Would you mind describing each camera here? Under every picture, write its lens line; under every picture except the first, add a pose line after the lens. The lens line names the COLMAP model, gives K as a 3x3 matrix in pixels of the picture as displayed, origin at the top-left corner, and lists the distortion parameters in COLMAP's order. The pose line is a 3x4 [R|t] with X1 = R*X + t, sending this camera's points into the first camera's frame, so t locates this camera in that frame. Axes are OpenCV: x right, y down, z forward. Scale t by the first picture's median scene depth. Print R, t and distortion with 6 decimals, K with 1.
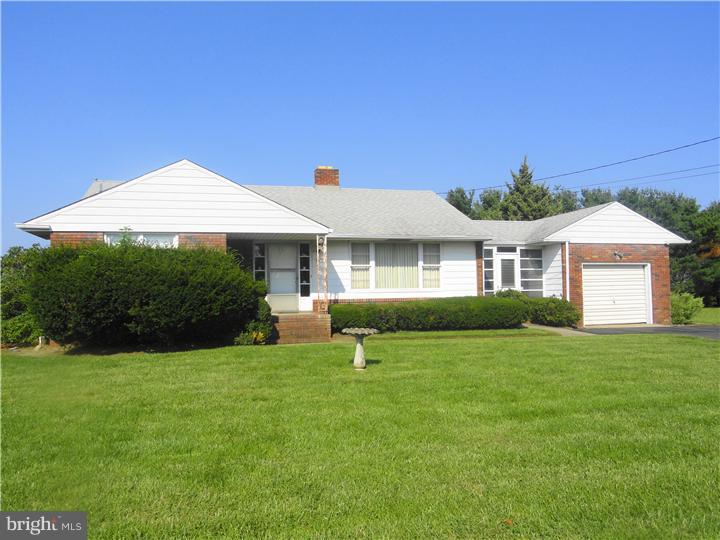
lens RADIAL K [[582.0, 0, 360.0], [0, 582.0, 270.0], [0, 0, 1]] dist [-0.001928, 0.004479]
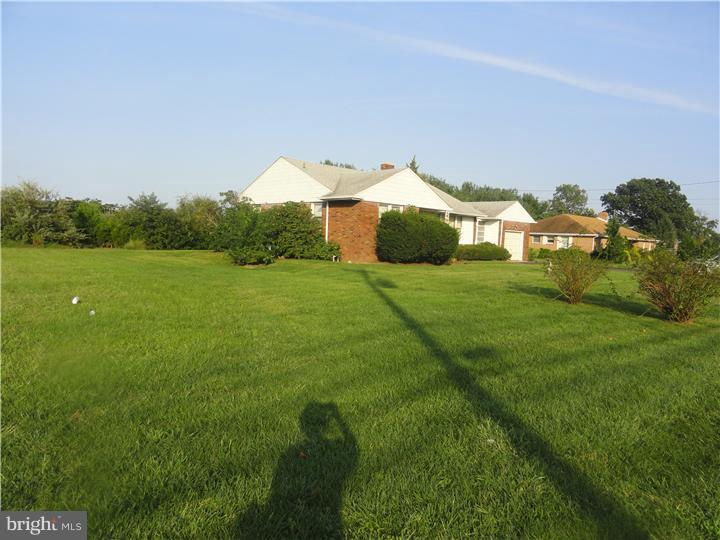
lens RADIAL K [[502.0, 0, 360.0], [0, 502.0, 270.0], [0, 0, 1]] dist [-0.004442, -0.000871]
pose [[0.869044, 0.022789, 0.494209, -0.988125], [-0.079829, 0.992308, 0.094619, 0.001569], [-0.488251, -0.121680, 0.864179, -0.315897]]
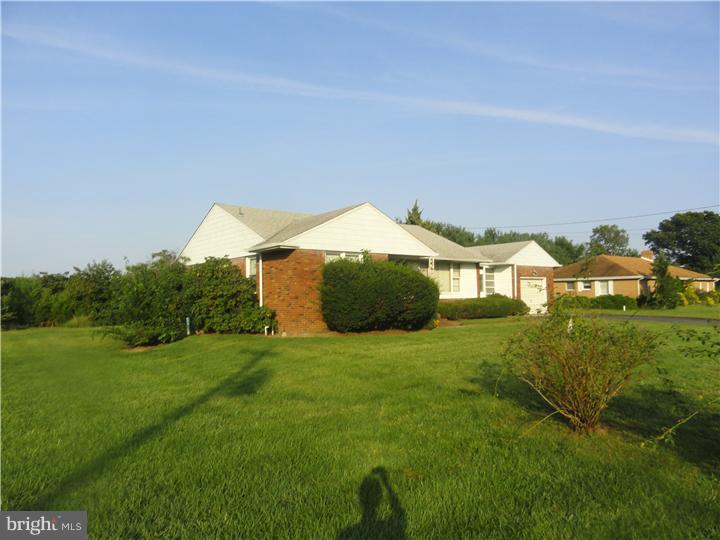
lens RADIAL K [[502.0, 0, 360.0], [0, 502.0, 270.0], [0, 0, 1]] dist [-0.004442, -0.000871]
pose [[0.906326, 0.023196, 0.421942, -0.664349], [-0.017502, 0.999696, -0.017366, 0.000345], [-0.422217, 0.008354, 0.906456, -0.102419]]
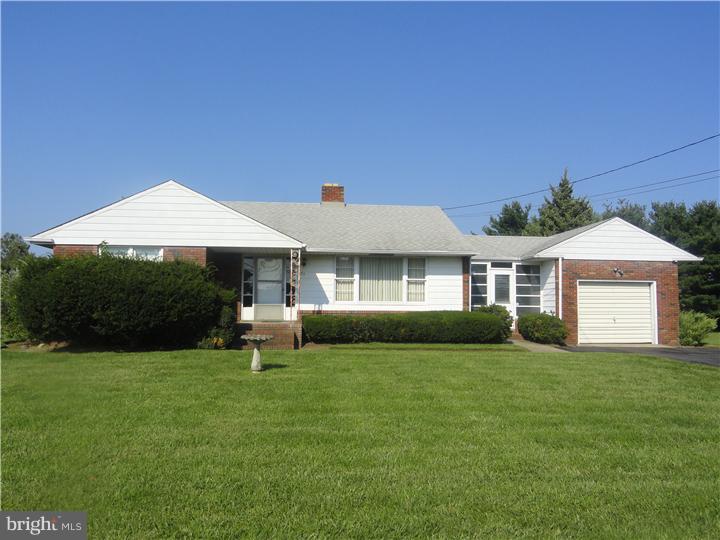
lens RADIAL K [[582.0, 0, 360.0], [0, 582.0, 270.0], [0, 0, 1]] dist [-0.001928, 0.004479]
pose [[0.987776, 0.013250, -0.155318, 0.180705], [-0.016816, 0.999624, -0.021673, -0.000917], [0.154972, 0.024020, 0.987627, -0.028471]]
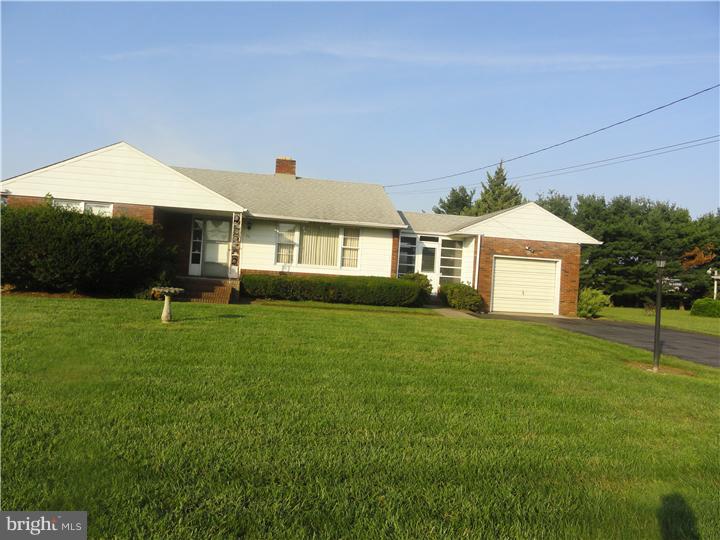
lens RADIAL K [[502.0, 0, 360.0], [0, 502.0, 270.0], [0, 0, 1]] dist [-0.004442, -0.000871]
pose [[0.991966, 0.074504, -0.102240, 0.240827], [-0.071255, 0.996841, 0.035077, 0.000673], [0.104531, -0.027510, 0.994141, 0.018687]]
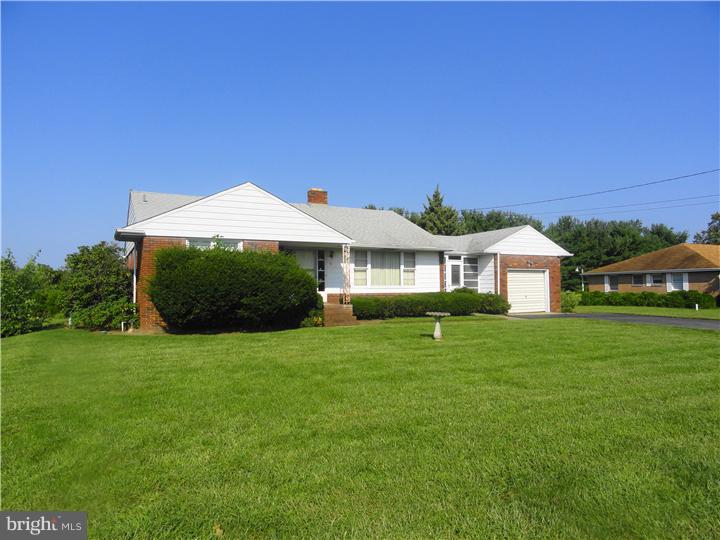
lens RADIAL K [[502.0, 0, 360.0], [0, 502.0, 270.0], [0, 0, 1]] dist [-0.004442, -0.000871]
pose [[0.975328, 0.016820, 0.220119, -0.237595], [-0.016688, 0.999858, -0.002457, 0.000189], [-0.220129, -0.001277, 0.975470, -0.097331]]
